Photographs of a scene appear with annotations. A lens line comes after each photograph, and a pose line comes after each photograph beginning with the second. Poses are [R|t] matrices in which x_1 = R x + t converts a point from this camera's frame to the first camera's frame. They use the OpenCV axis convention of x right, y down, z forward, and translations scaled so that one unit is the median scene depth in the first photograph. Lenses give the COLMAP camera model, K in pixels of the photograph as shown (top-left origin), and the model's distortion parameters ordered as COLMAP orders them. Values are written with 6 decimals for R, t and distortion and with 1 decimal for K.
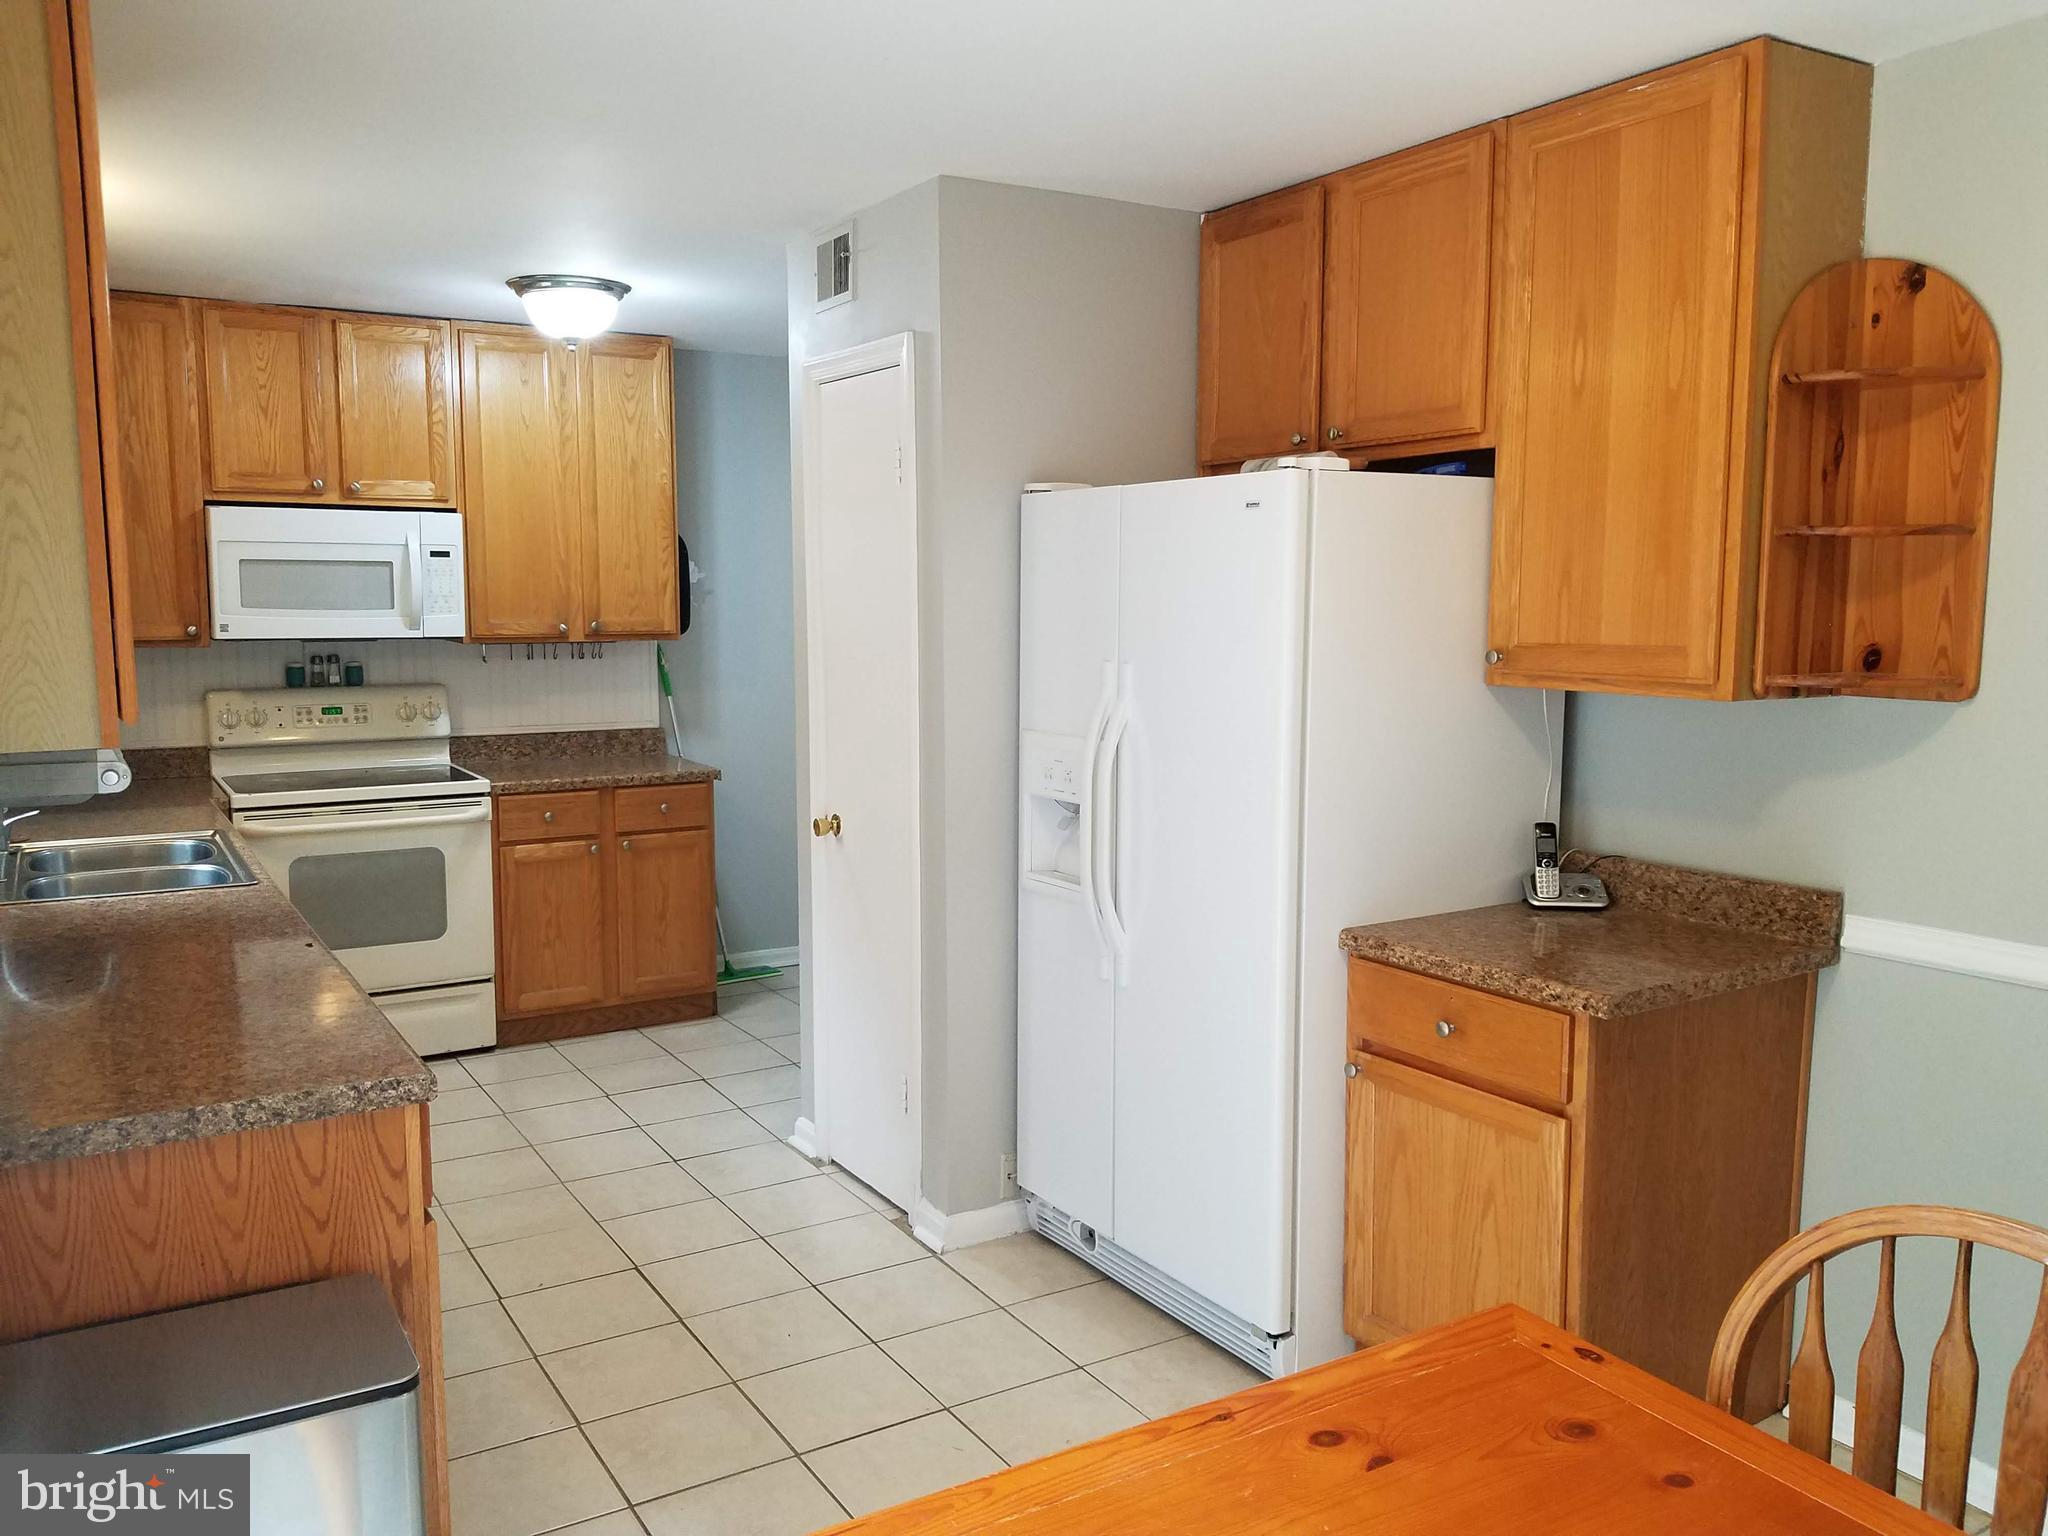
lens RADIAL K [[1585.6, 0, 1007.3], [0, 1585.6, 772.8], [0, 0, 1]] dist [0.053000, -0.088212]
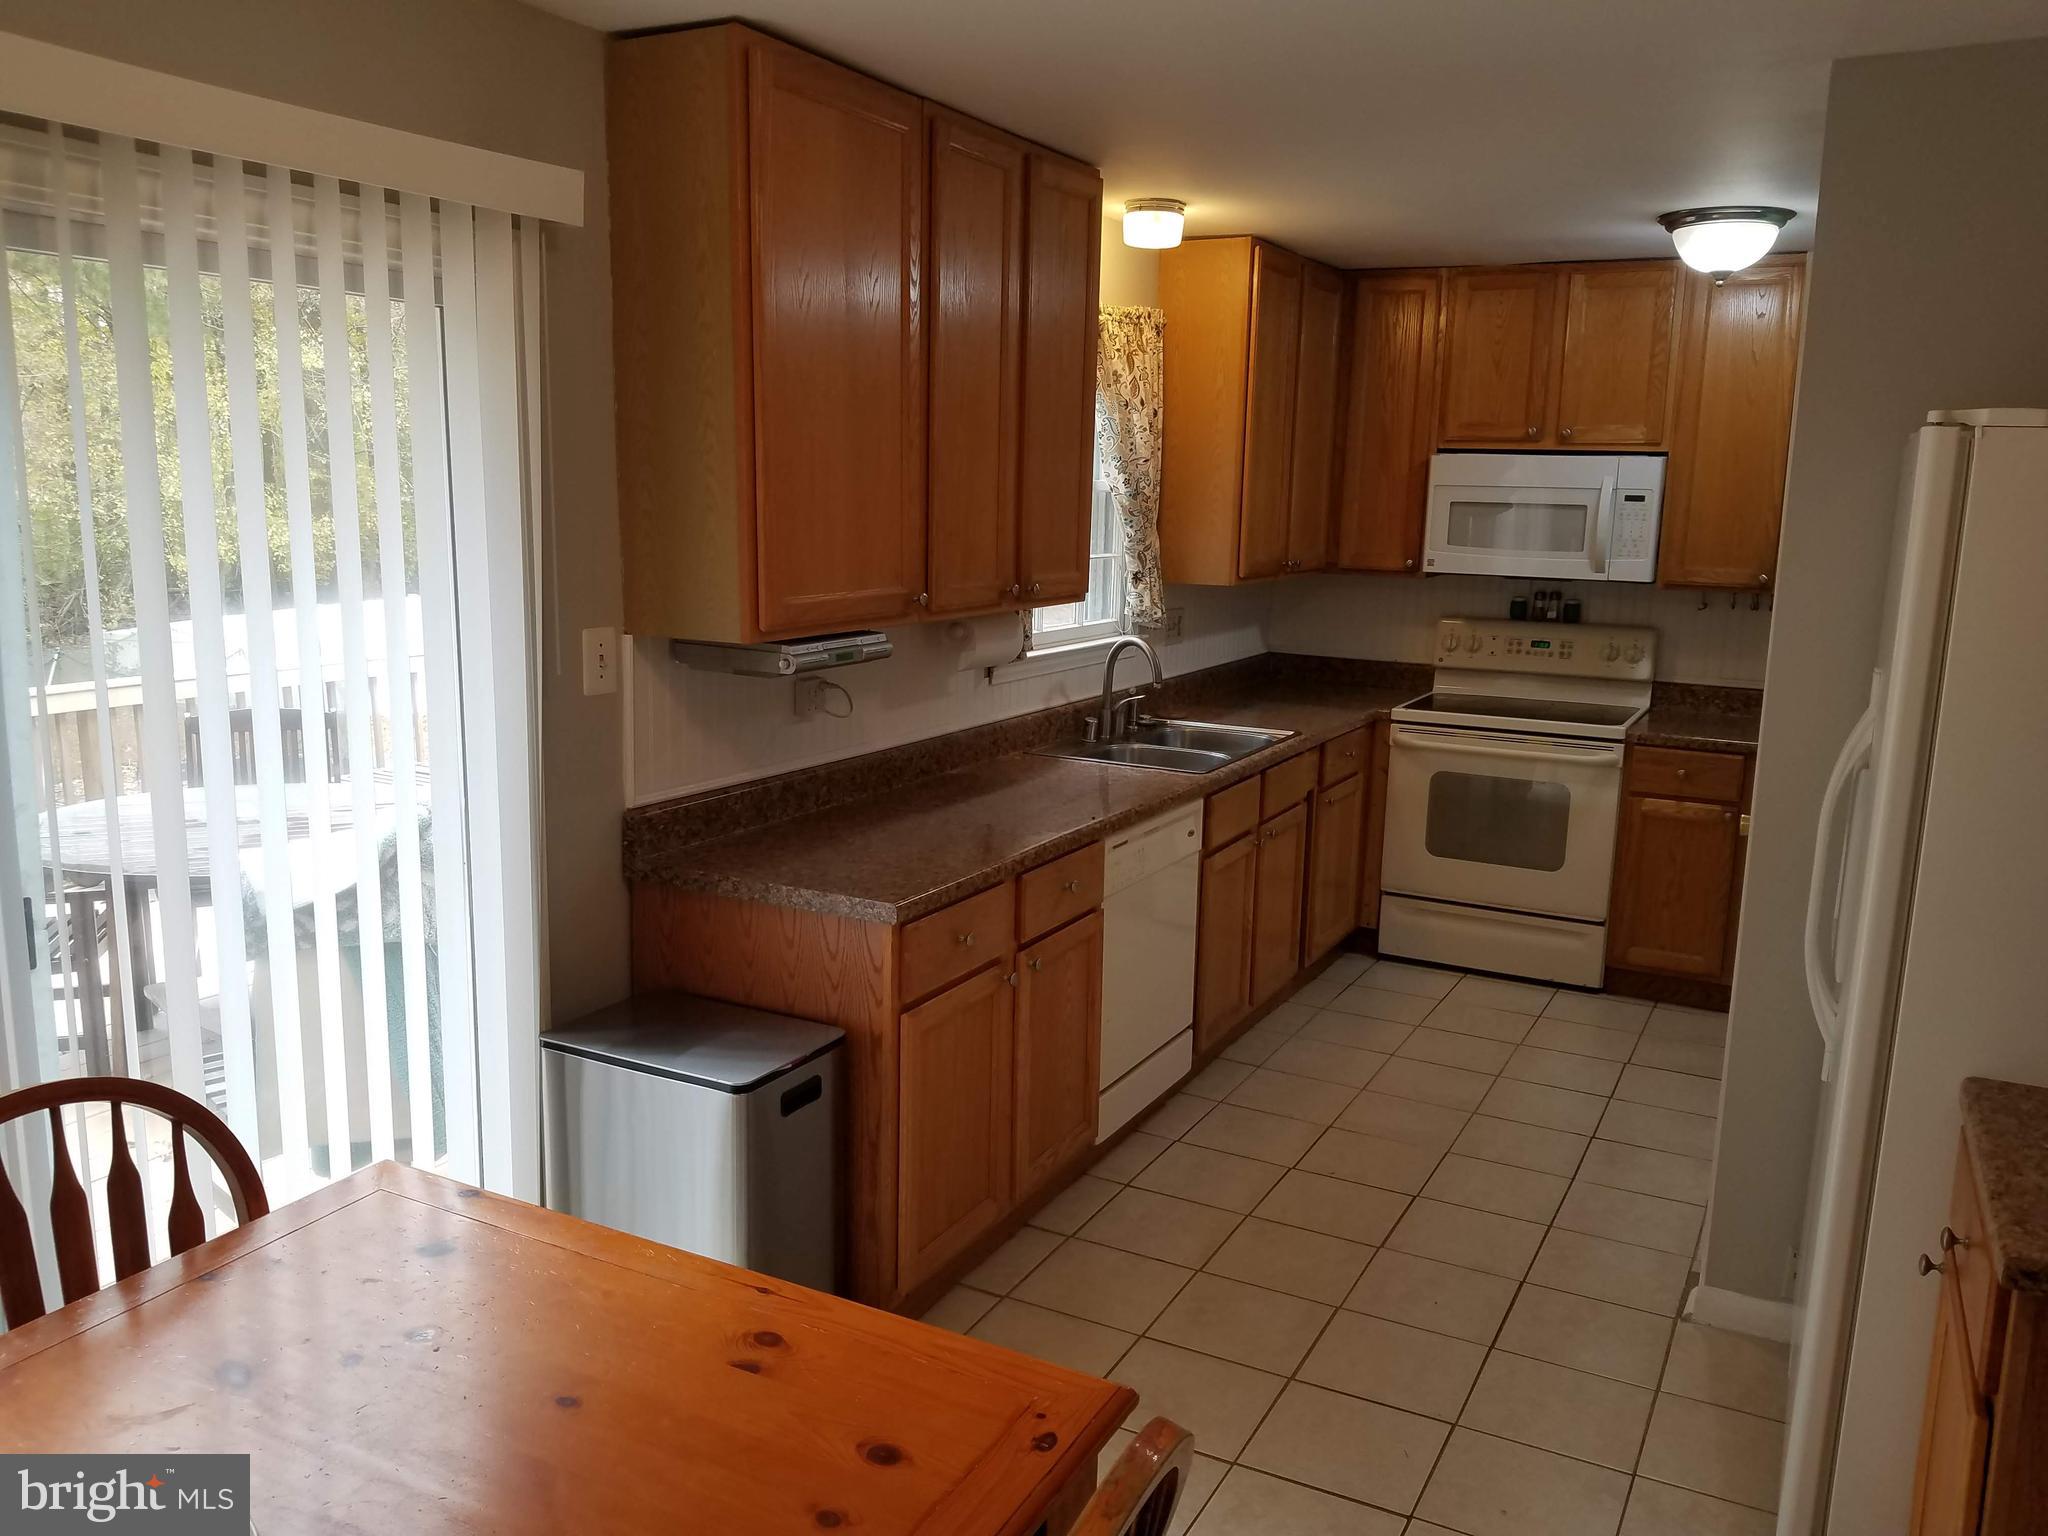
lens RADIAL K [[1585.6, 0, 1005.5], [0, 1585.6, 778.5], [0, 0, 1]] dist [0.053000, -0.088212]
pose [[0.517202, 0.166203, -0.839570, 0.312786], [-0.122786, 0.985225, 0.119397, -0.035017], [0.847010, 0.041335, 0.529968, 0.140488]]
